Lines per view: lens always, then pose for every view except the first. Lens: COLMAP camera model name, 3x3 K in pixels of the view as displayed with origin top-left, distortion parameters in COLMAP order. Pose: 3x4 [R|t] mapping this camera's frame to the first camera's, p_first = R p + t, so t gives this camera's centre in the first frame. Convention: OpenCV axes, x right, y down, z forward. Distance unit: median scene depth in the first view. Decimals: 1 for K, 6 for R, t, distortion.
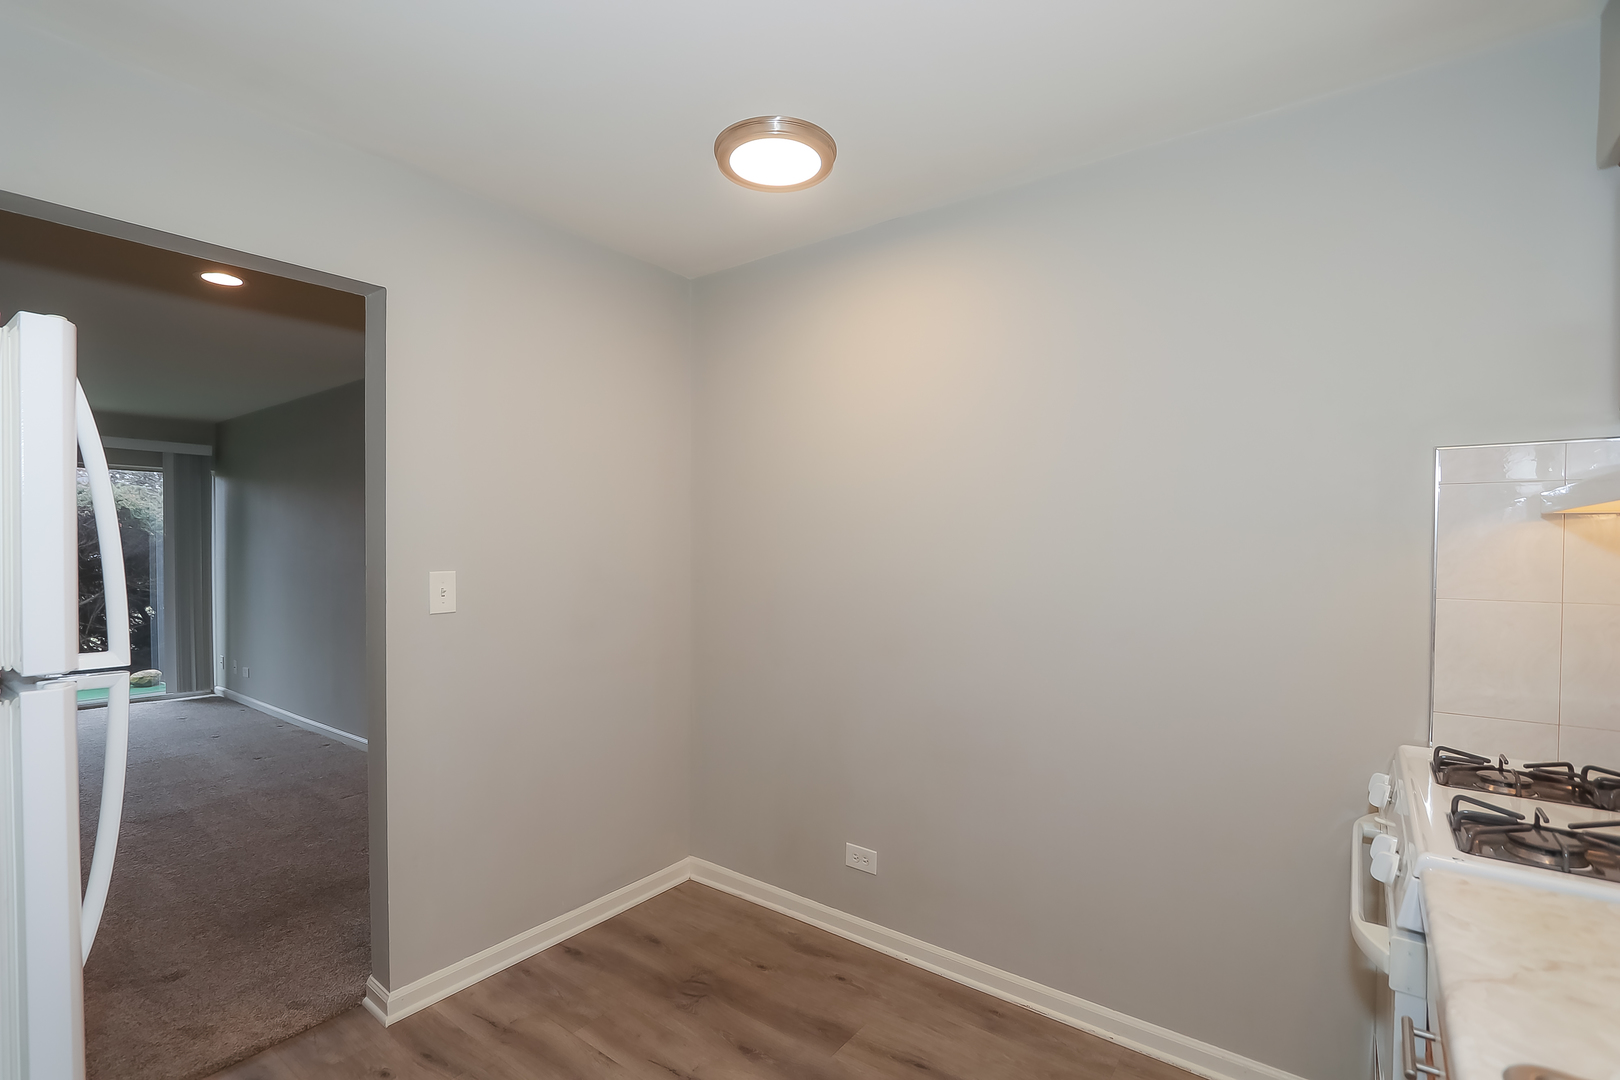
lens RADIAL K [[757.0, 0, 815.4], [0, 757.0, 557.1], [0, 0, 1]] dist [-0.011333, 0.004365]
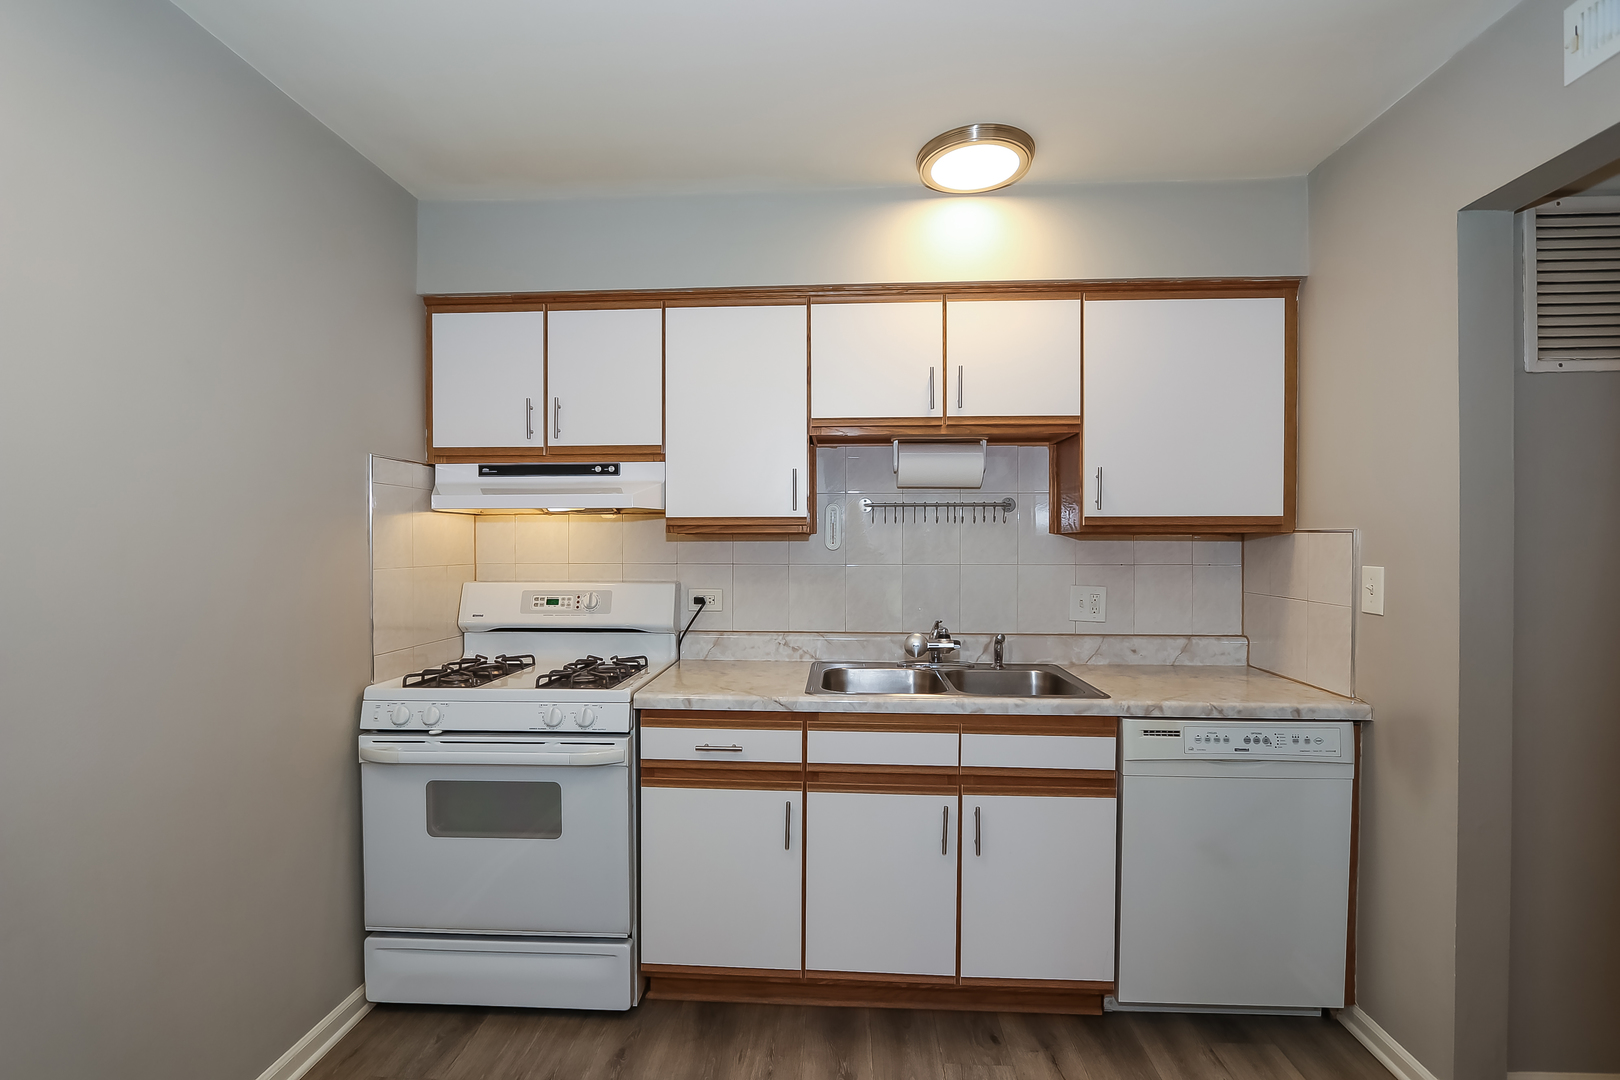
lens RADIAL K [[757.0, 0, 795.7], [0, 757.0, 550.0], [0, 0, 1]] dist [-0.011333, 0.004365]
pose [[-0.532111, -0.013118, 0.846573, -0.532932], [0.014608, 0.999589, 0.024672, -0.001784], [-0.846548, 0.025495, -0.531701, 0.843308]]
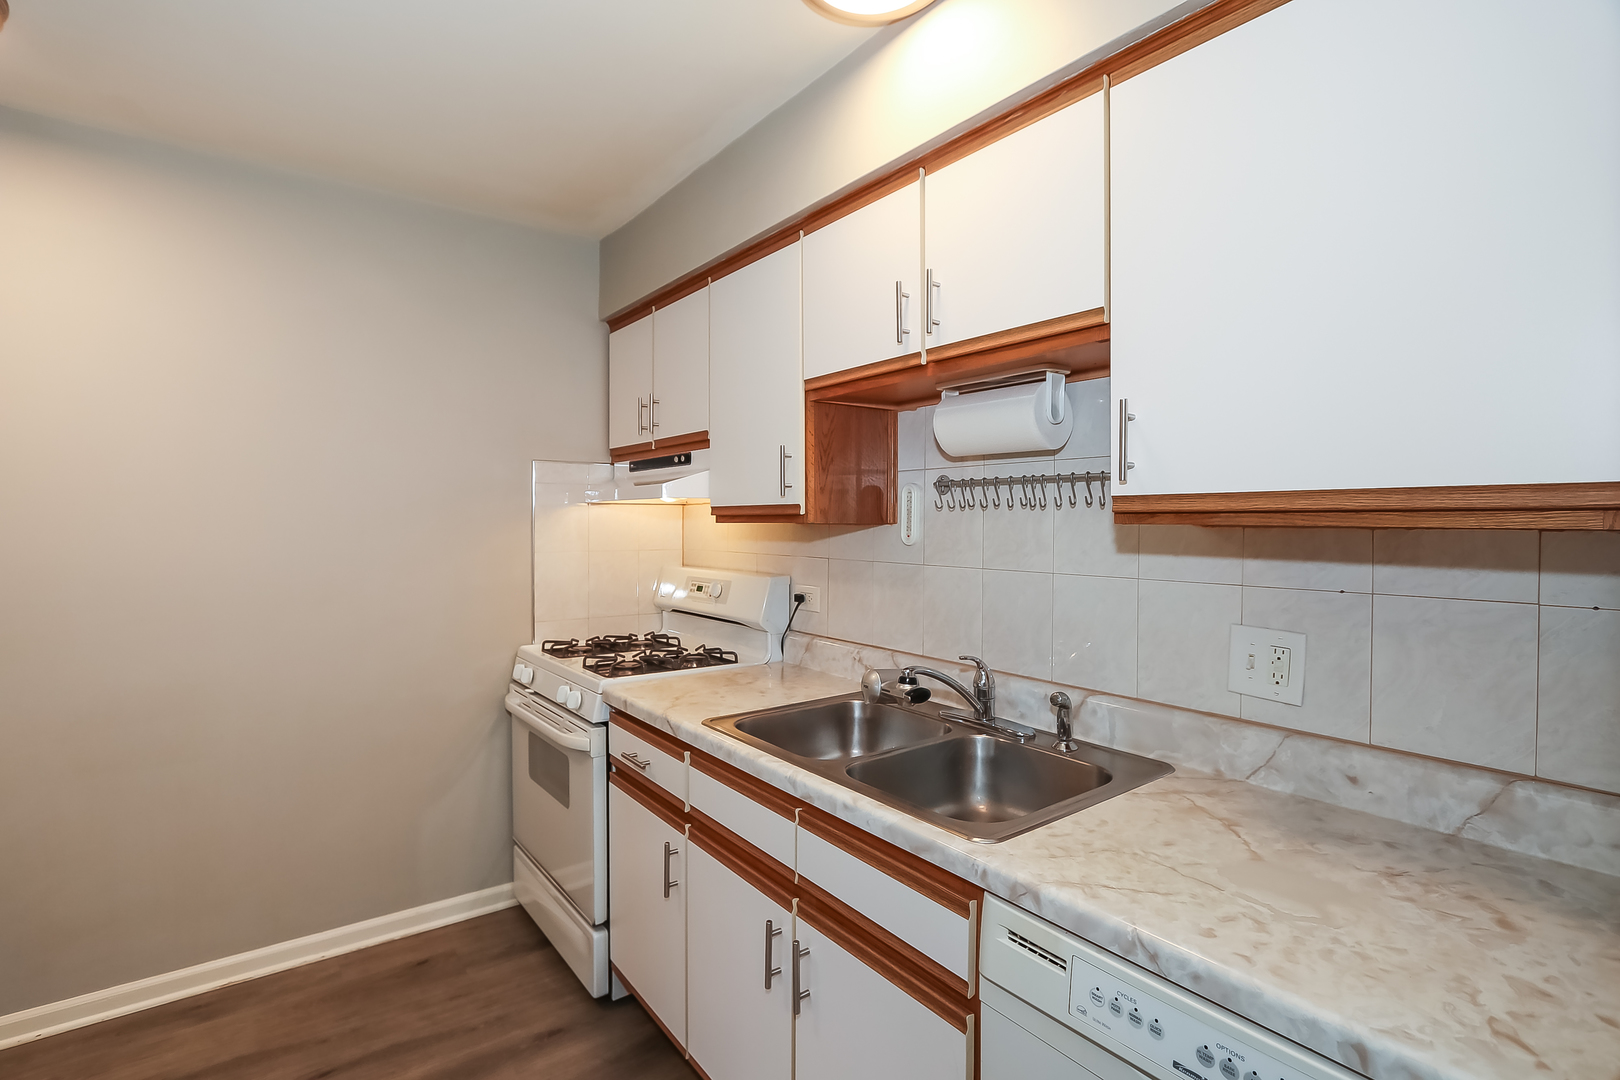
lens RADIAL K [[757.0, 0, 804.8], [0, 757.0, 529.7], [0, 0, 1]] dist [-0.011333, 0.004365]
pose [[0.290530, -0.016315, 0.956727, -0.451133], [0.020156, 0.999737, 0.010927, -0.002324], [-0.956654, 0.016109, 0.290782, -0.033399]]
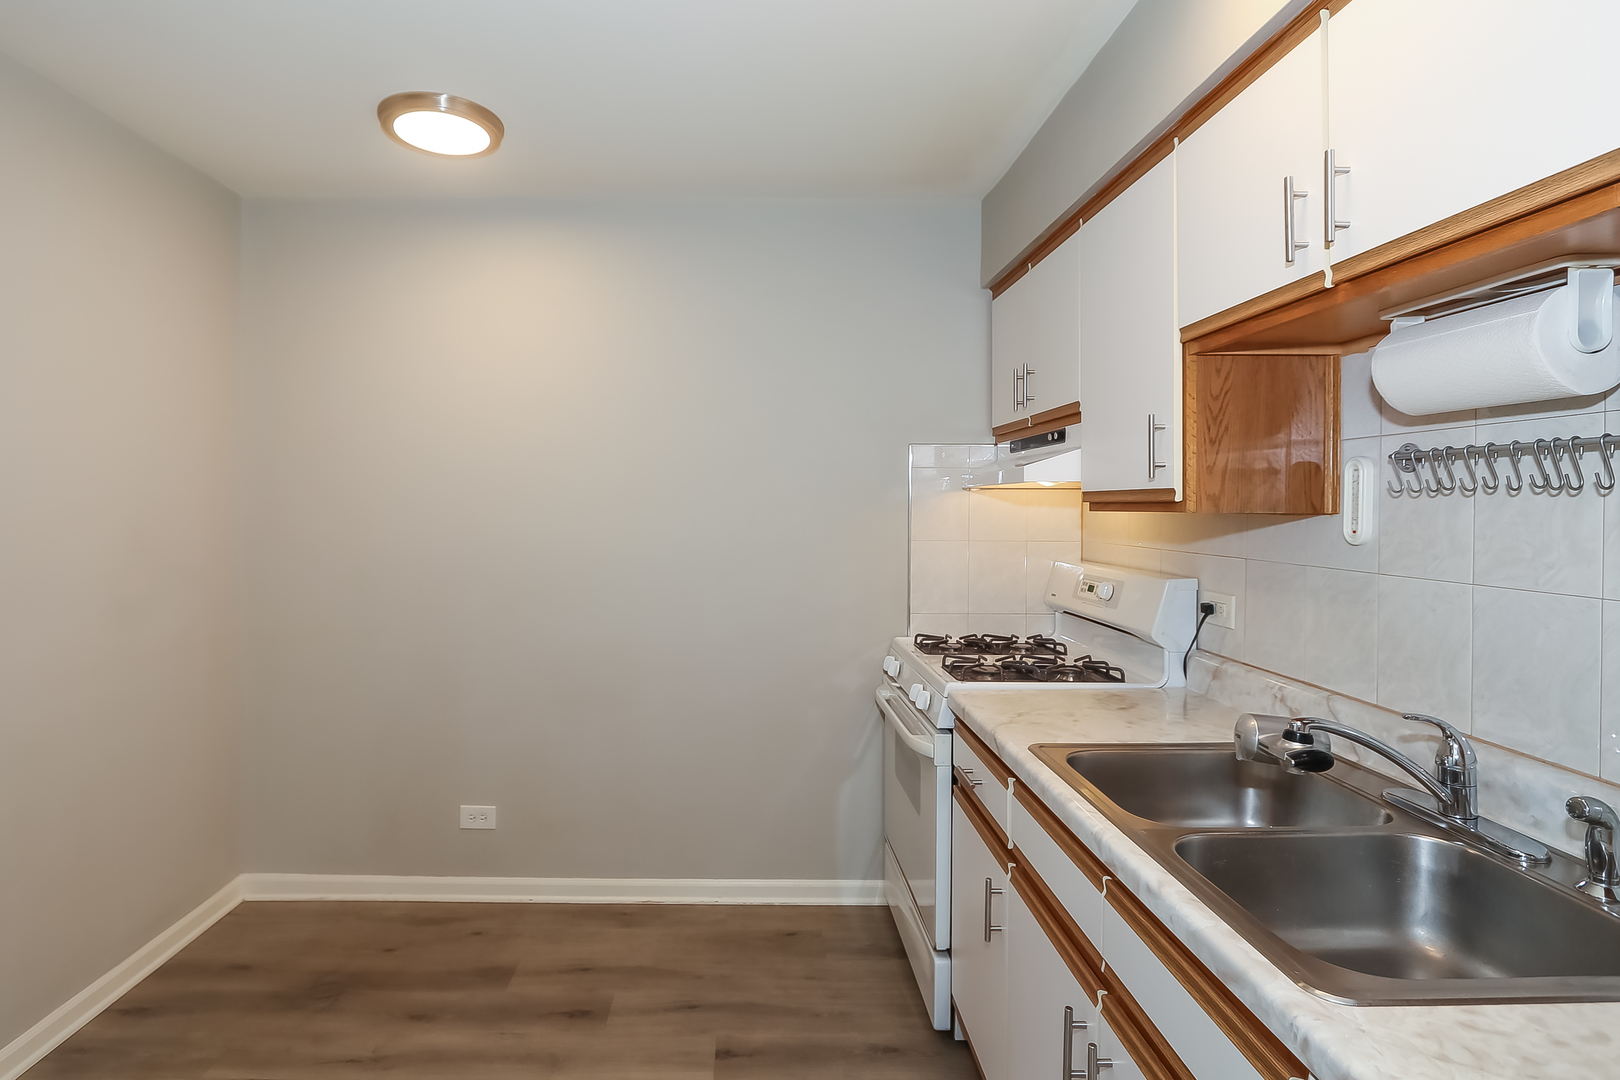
lens RADIAL K [[822.4, 0, 771.7], [0, 822.4, 506.6], [0, 0, 1]] dist [-0.013932, 0.004713]
pose [[0.790370, -0.003783, 0.612618, -0.351436], [0.012609, 0.999870, -0.010093, -0.002914], [-0.612500, 0.015702, 0.790315, -0.137537]]
